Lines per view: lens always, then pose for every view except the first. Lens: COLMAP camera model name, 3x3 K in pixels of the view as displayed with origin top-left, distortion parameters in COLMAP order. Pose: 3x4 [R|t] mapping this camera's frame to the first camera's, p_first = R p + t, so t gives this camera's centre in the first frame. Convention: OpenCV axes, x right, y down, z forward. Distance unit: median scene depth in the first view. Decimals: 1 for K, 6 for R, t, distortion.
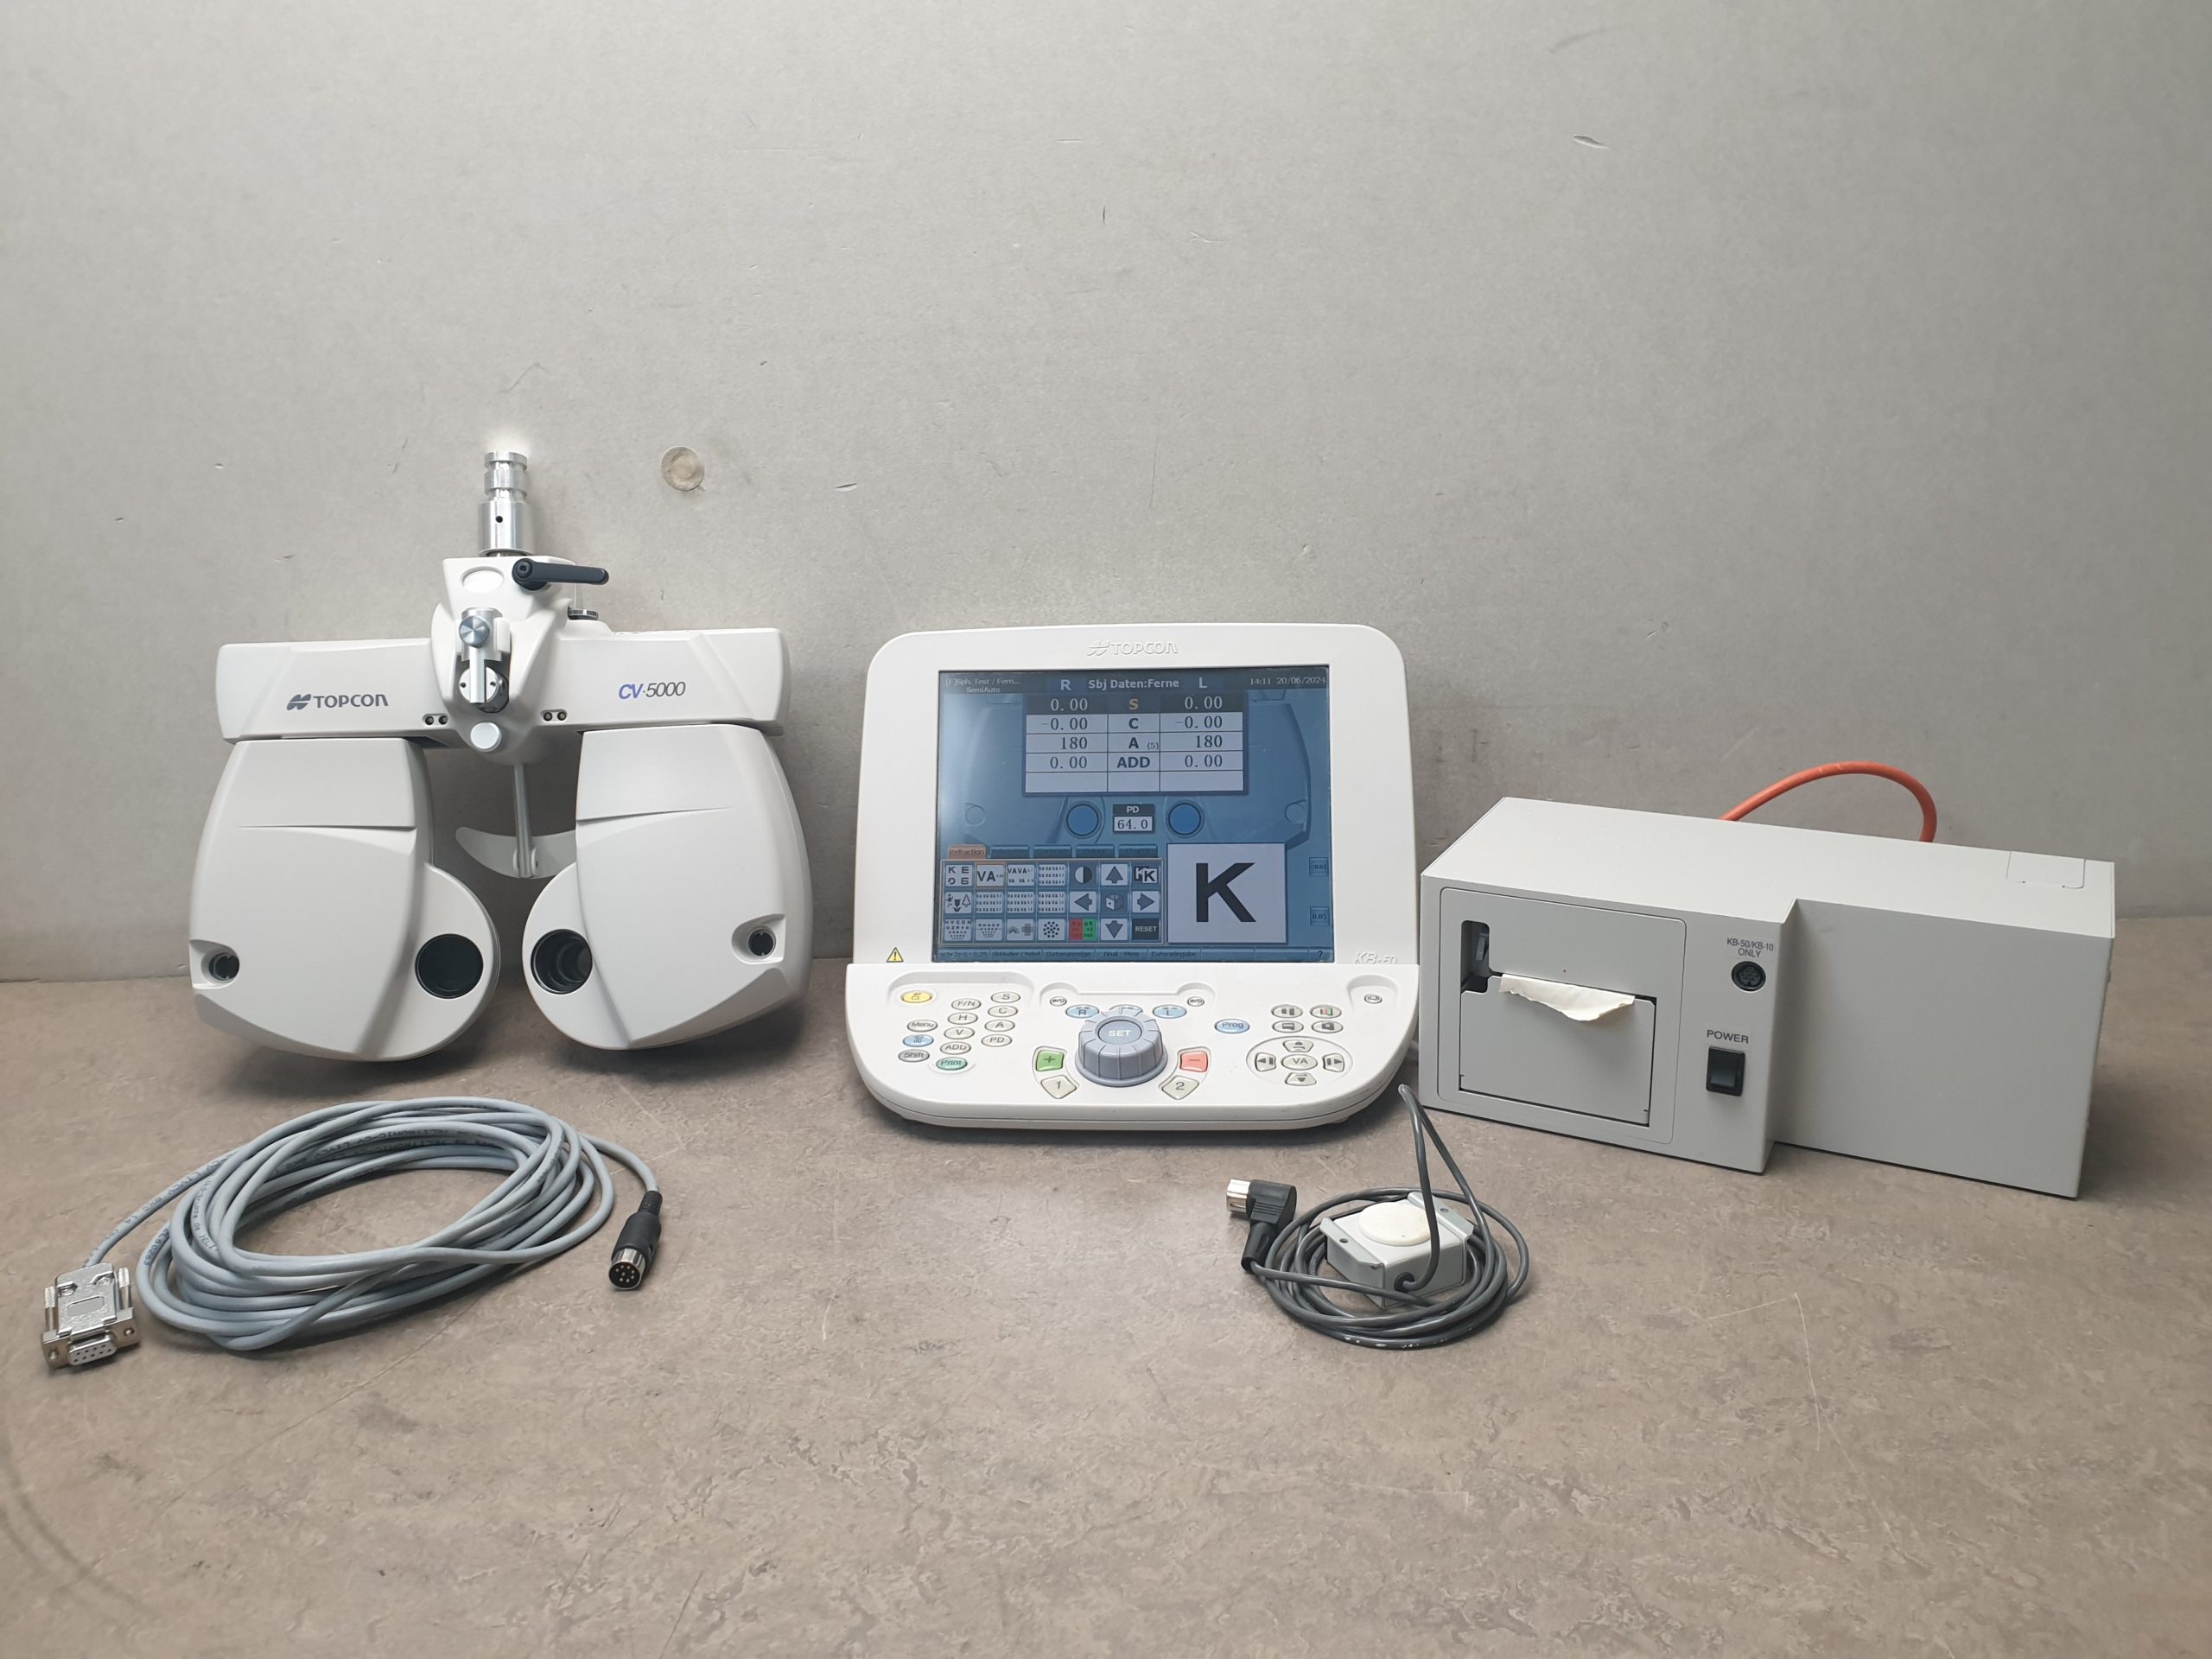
lens RADIAL K [[1739.7, 0, 1127.0], [0, 1739.7, 795.1], [0, 0, 1]] dist [-0.050748, 0.064580]
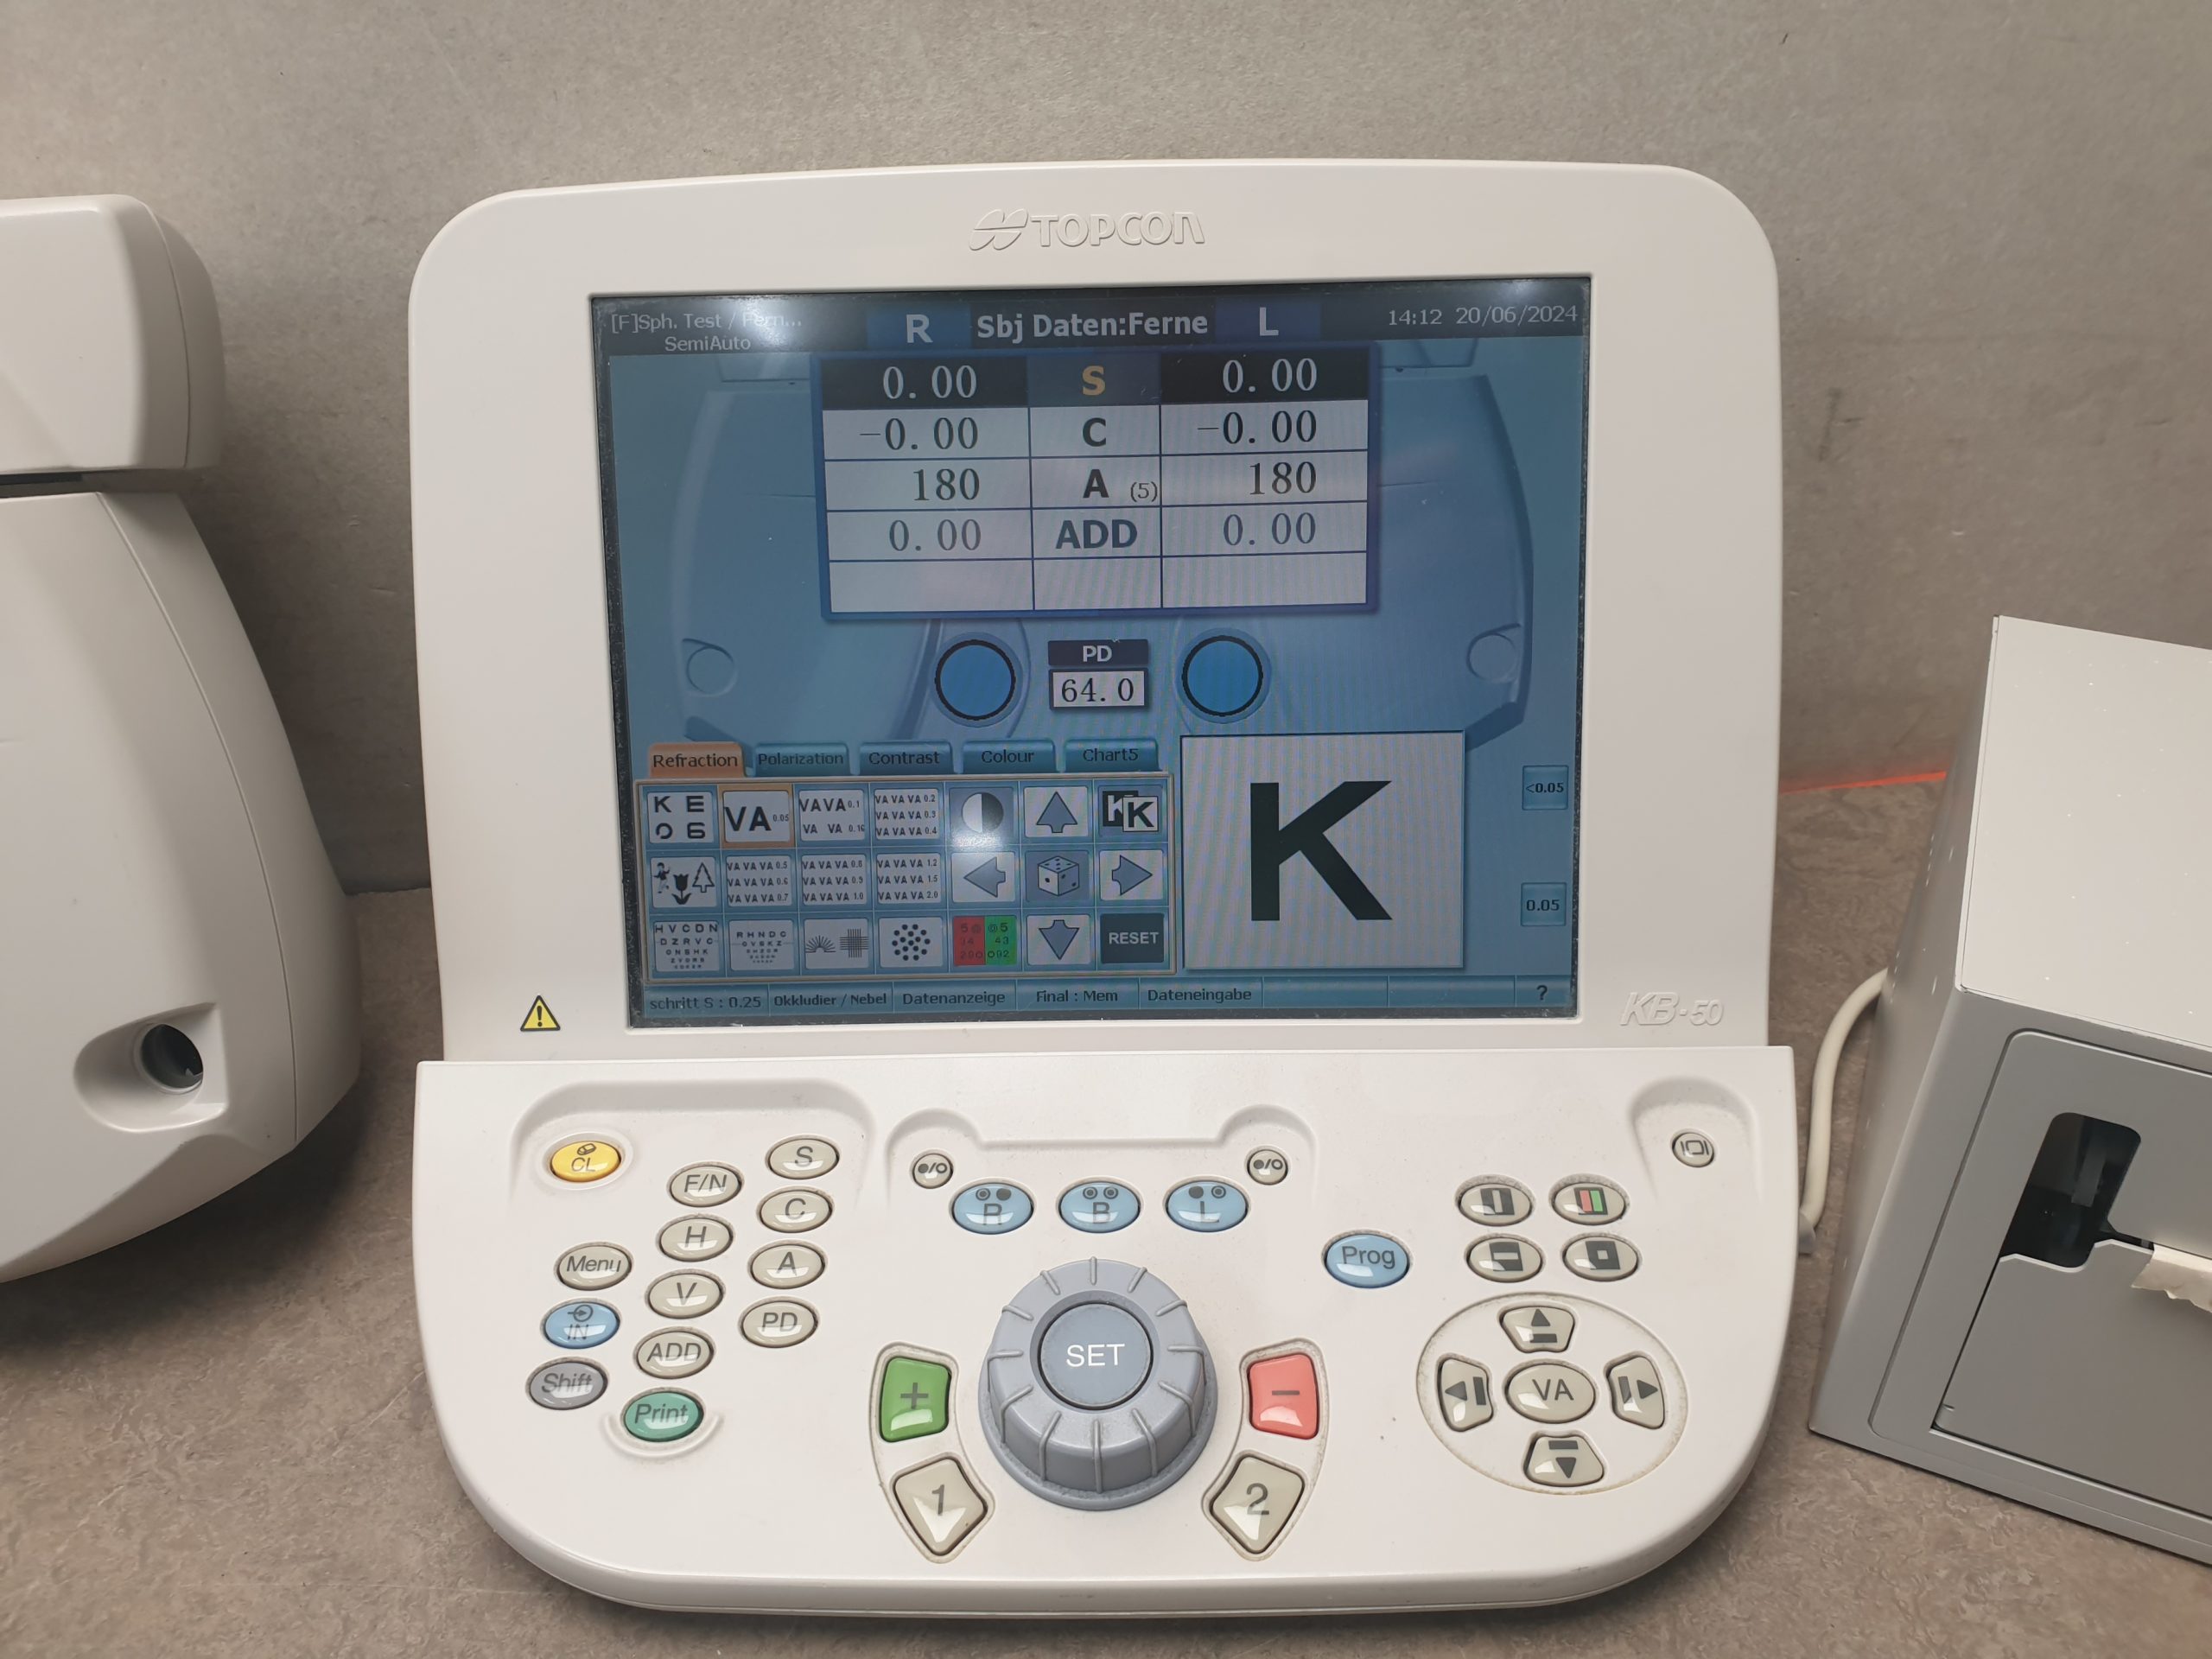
lens RADIAL K [[1739.7, 0, 1115.8], [0, 1739.7, 805.0], [0, 0, 1]] dist [-0.050748, 0.064580]
pose [[0.998186, -0.027663, 0.053475, -0.016563], [0.009118, 0.947407, 0.319901, -0.098300], [-0.059513, -0.318833, 0.945941, 0.670794]]
